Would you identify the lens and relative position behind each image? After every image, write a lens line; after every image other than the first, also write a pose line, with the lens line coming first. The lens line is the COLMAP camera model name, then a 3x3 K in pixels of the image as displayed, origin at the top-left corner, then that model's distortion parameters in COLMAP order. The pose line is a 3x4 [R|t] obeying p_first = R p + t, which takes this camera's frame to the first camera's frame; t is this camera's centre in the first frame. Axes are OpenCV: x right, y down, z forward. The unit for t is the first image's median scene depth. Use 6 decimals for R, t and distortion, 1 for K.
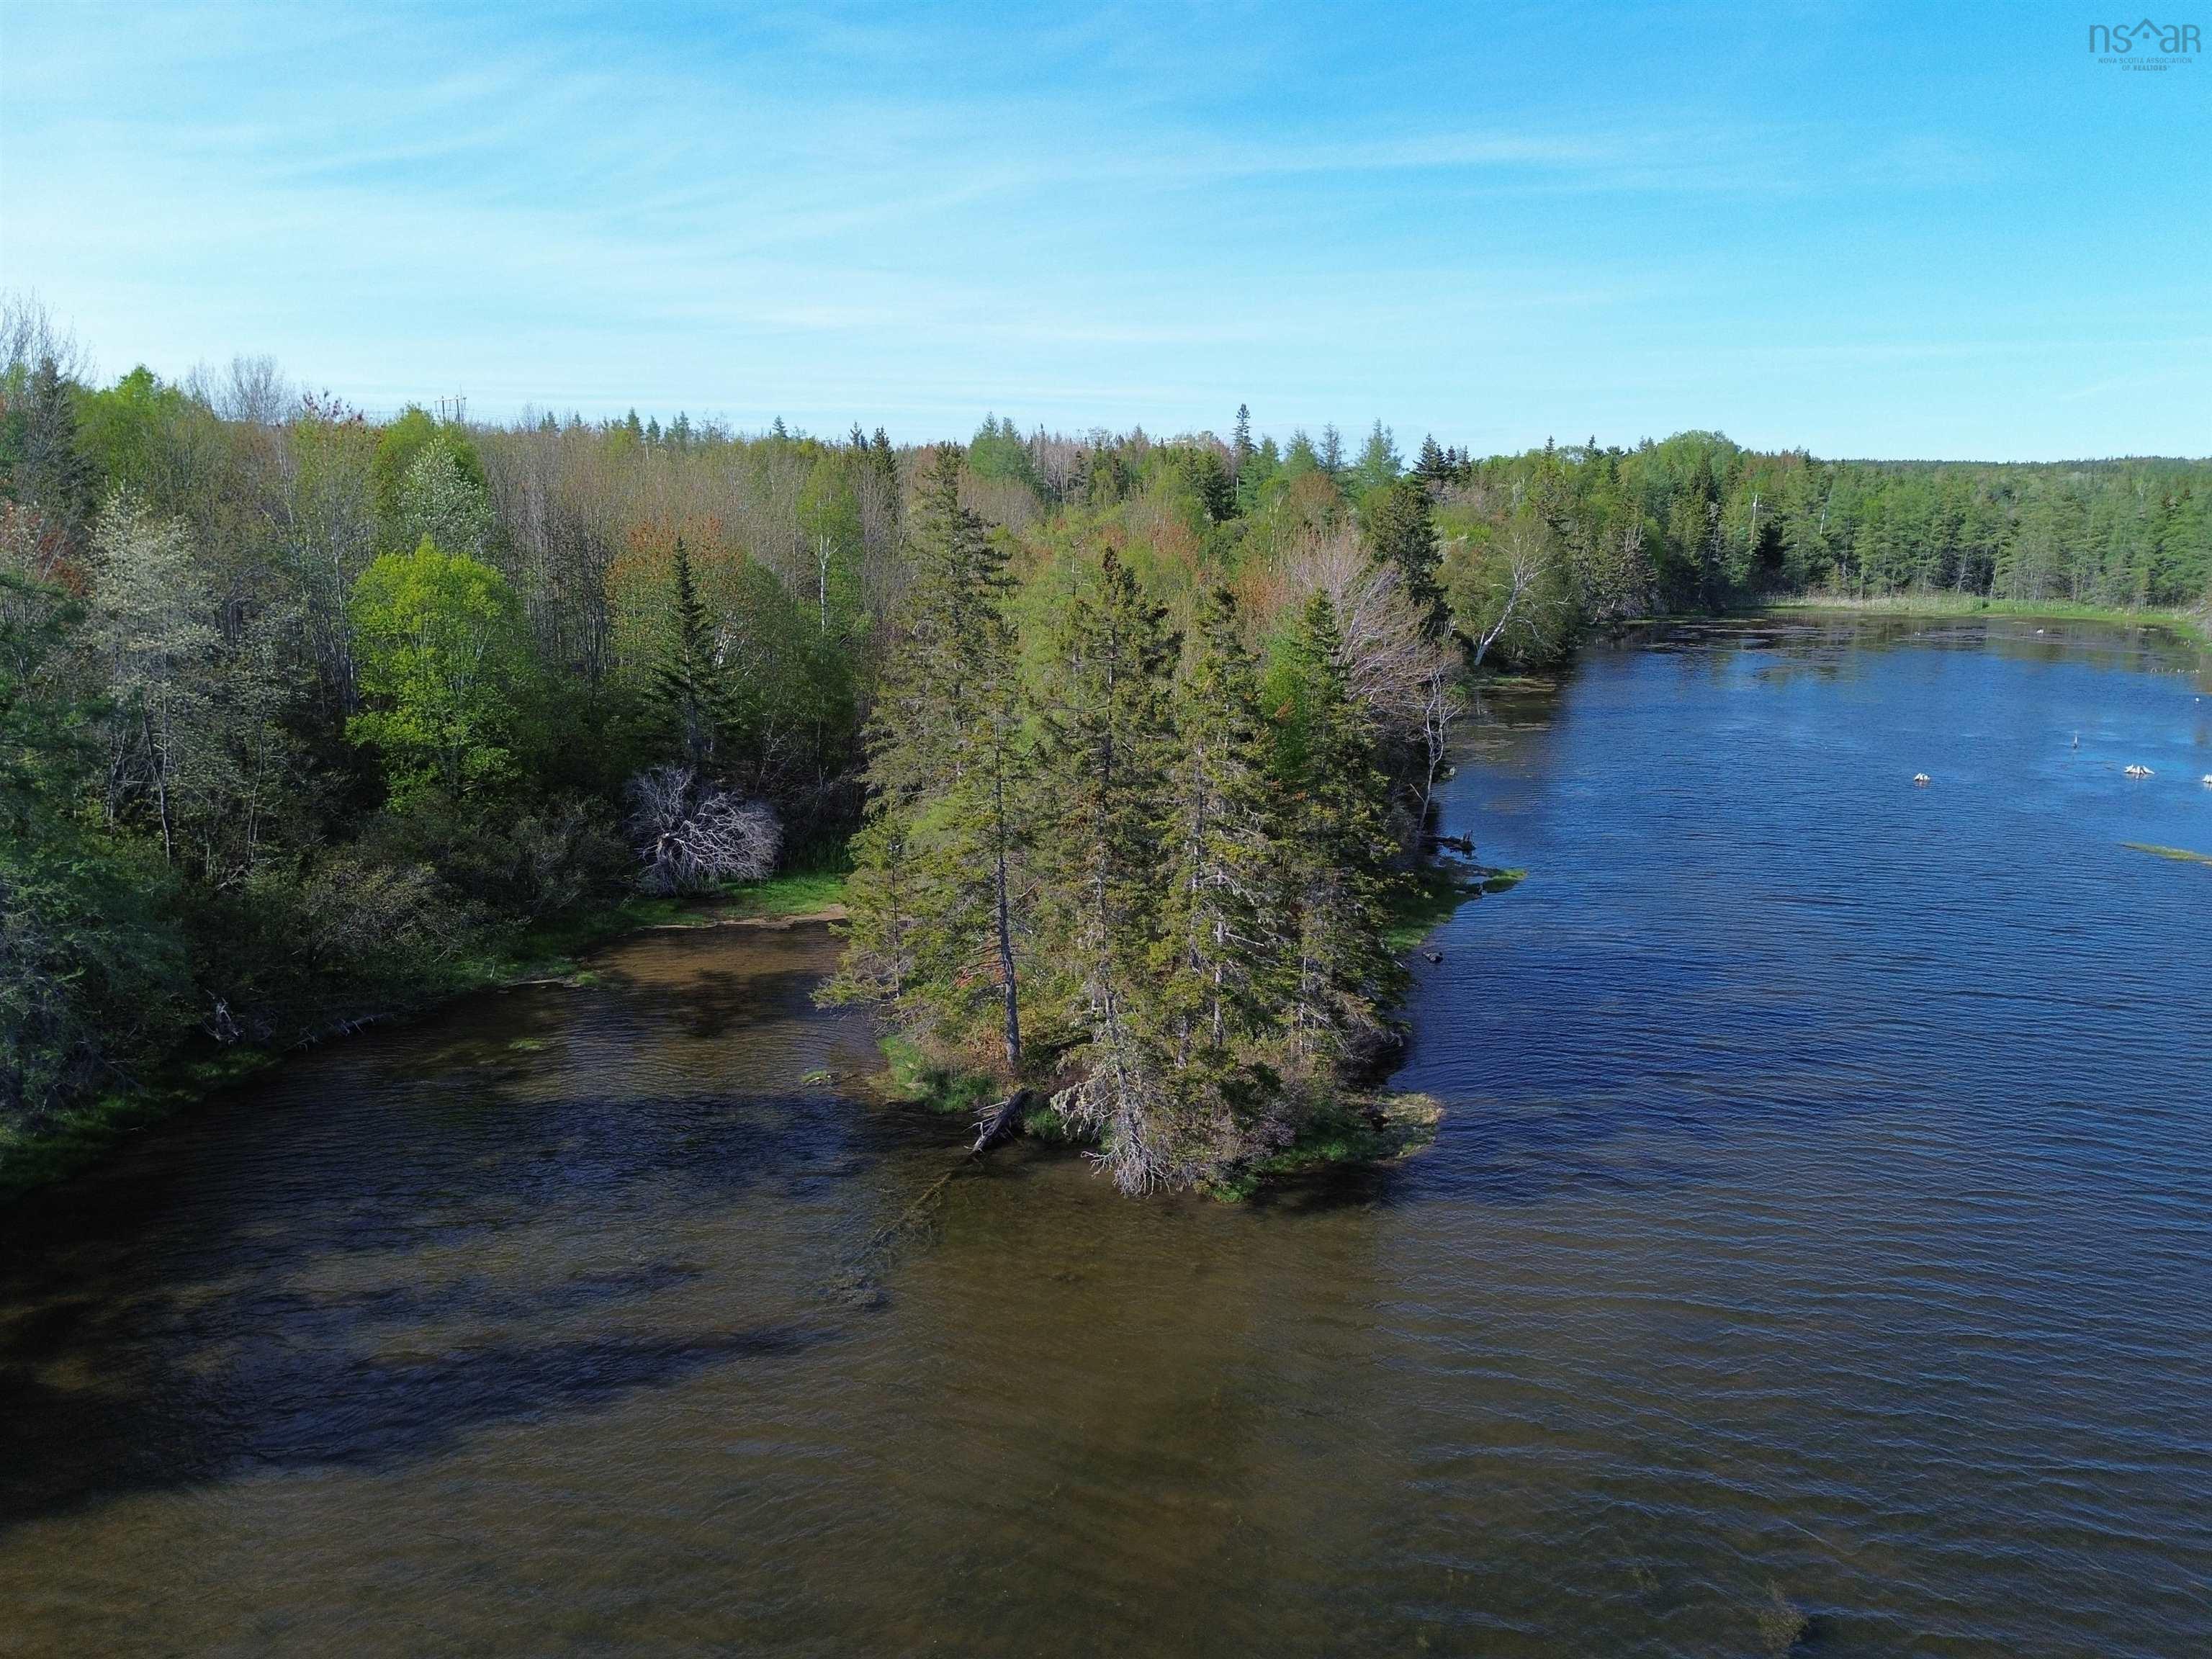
lens RADIAL K [[1545.7, 0, 1108.2], [0, 1545.7, 848.5], [0, 0, 1]] dist [0.028950, -0.018811]
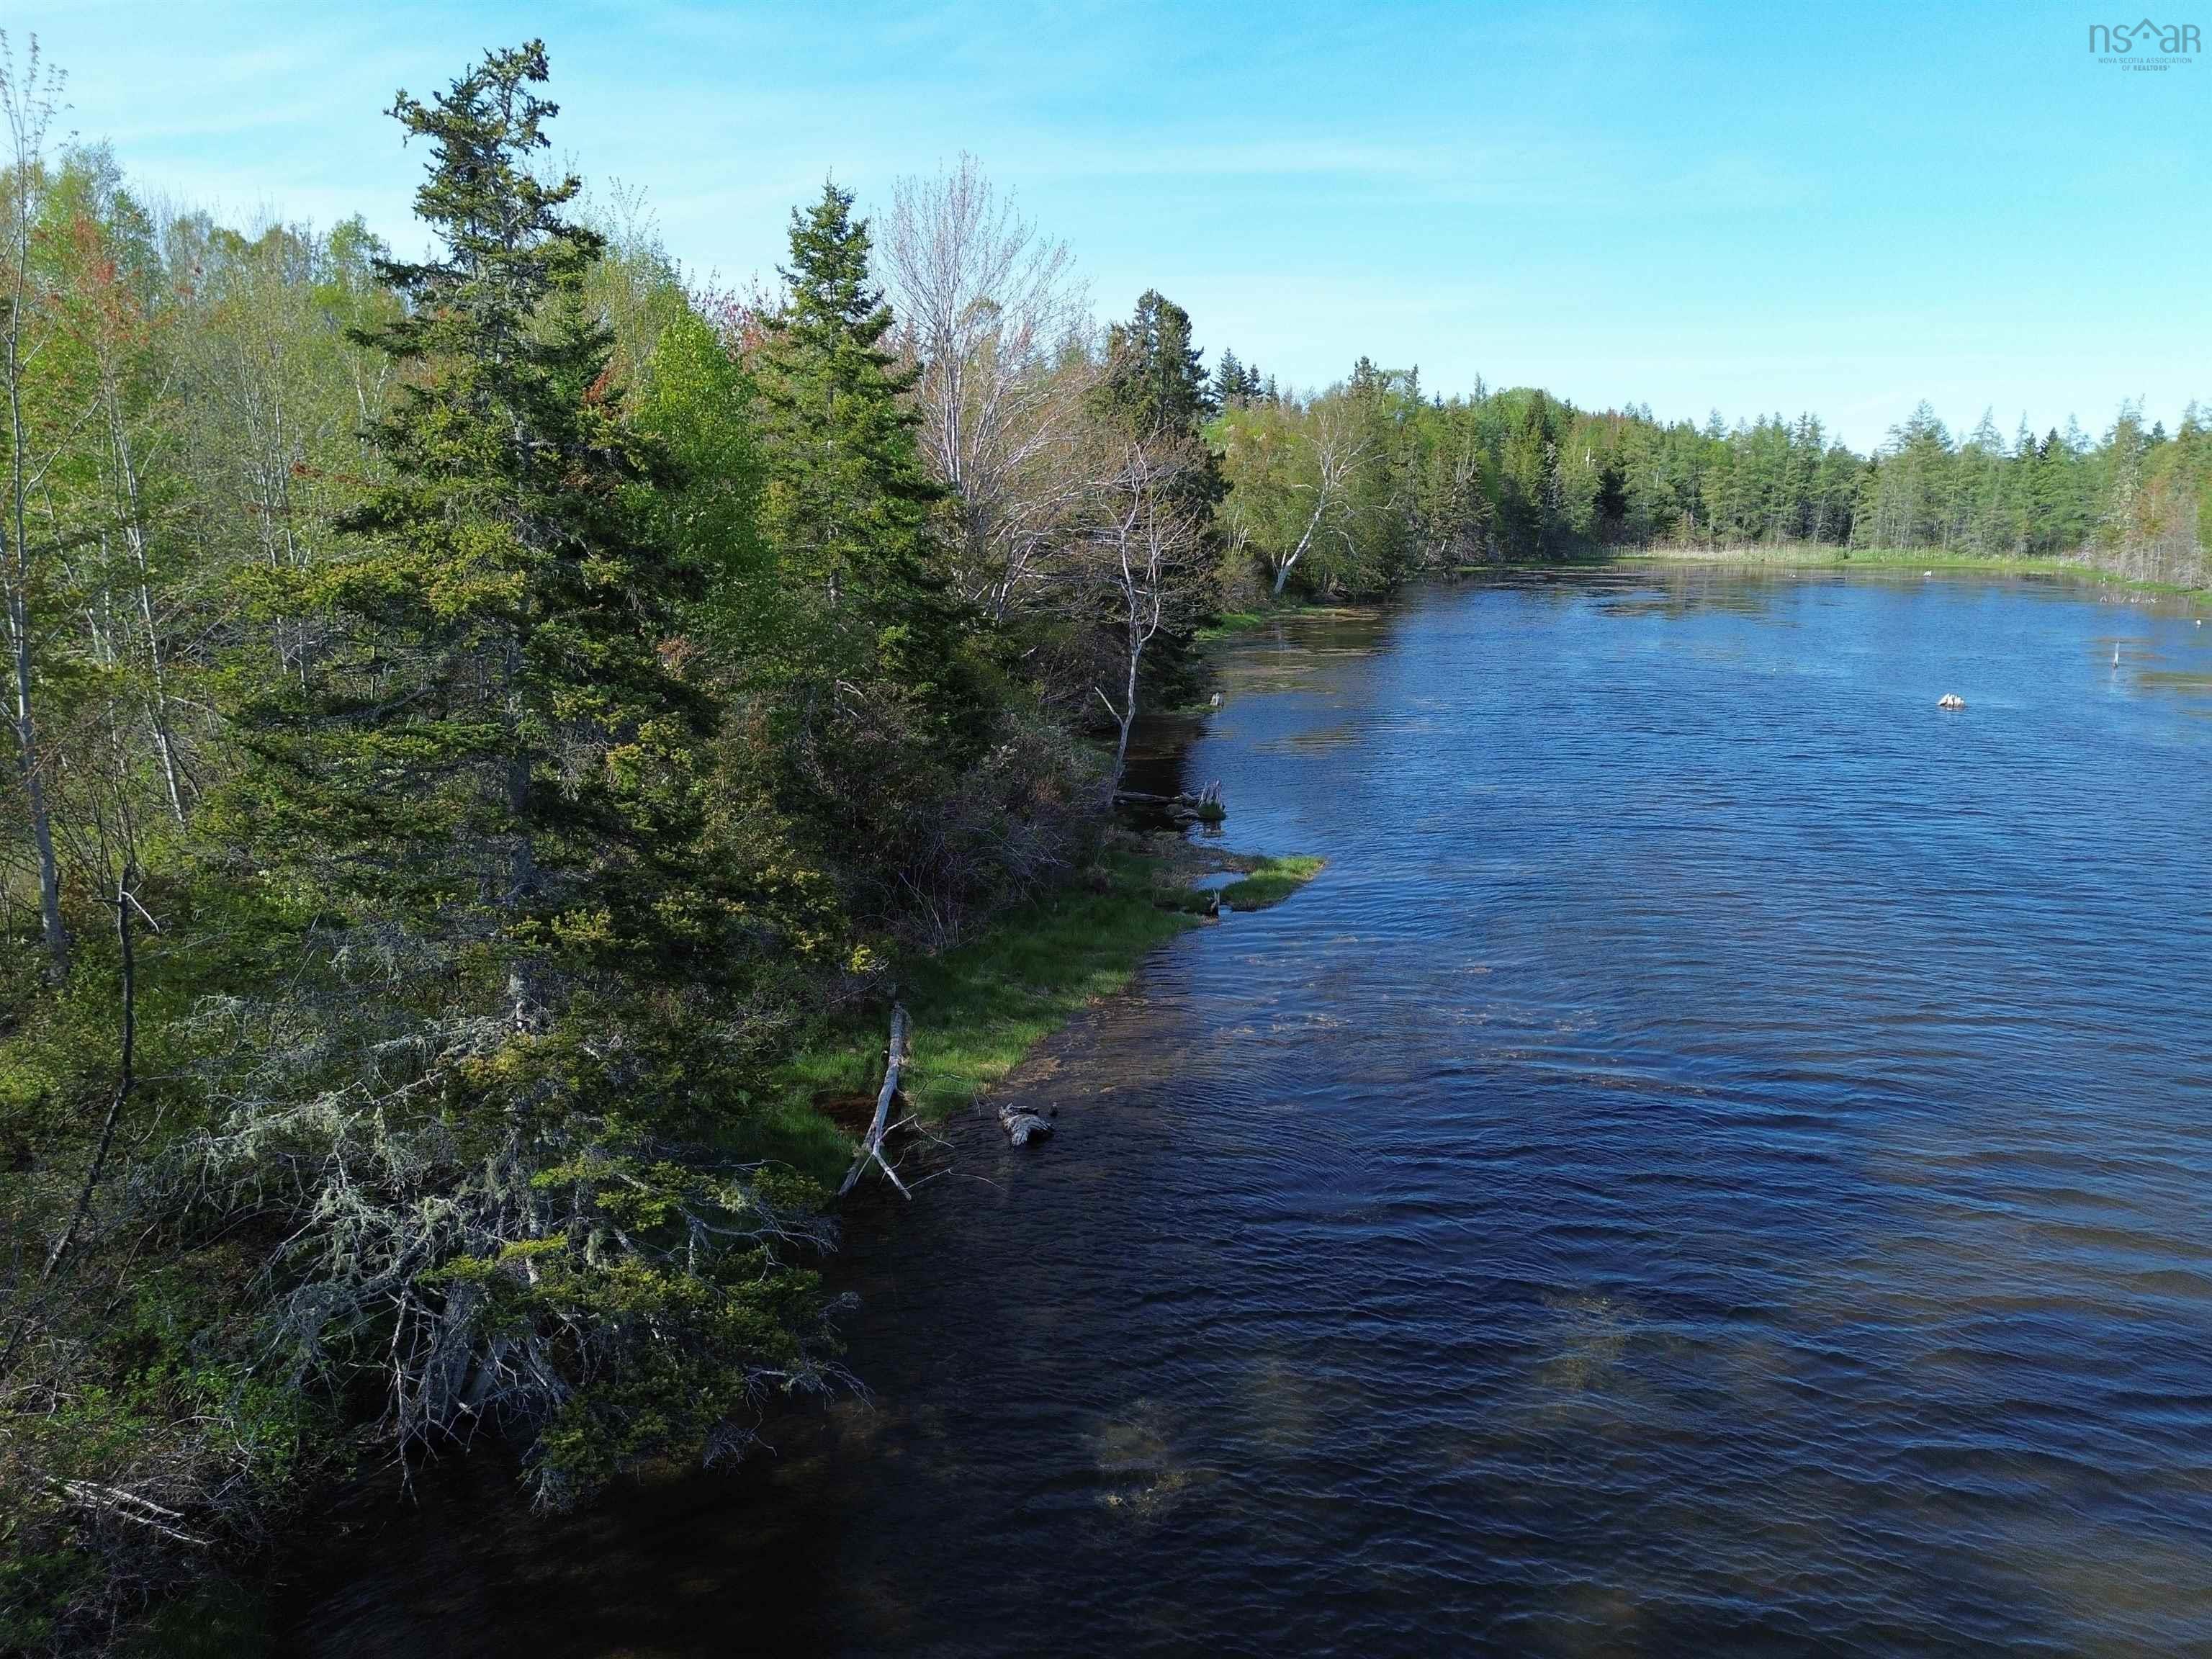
lens RADIAL K [[1545.7, 0, 1121.4], [0, 1545.7, 833.3], [0, 0, 1]] dist [0.028950, -0.018811]
pose [[0.993349, -0.014576, 0.114218, 0.074627], [0.015637, 0.999842, -0.008396, 0.004533], [-0.114078, 0.010126, 0.993420, 0.259881]]
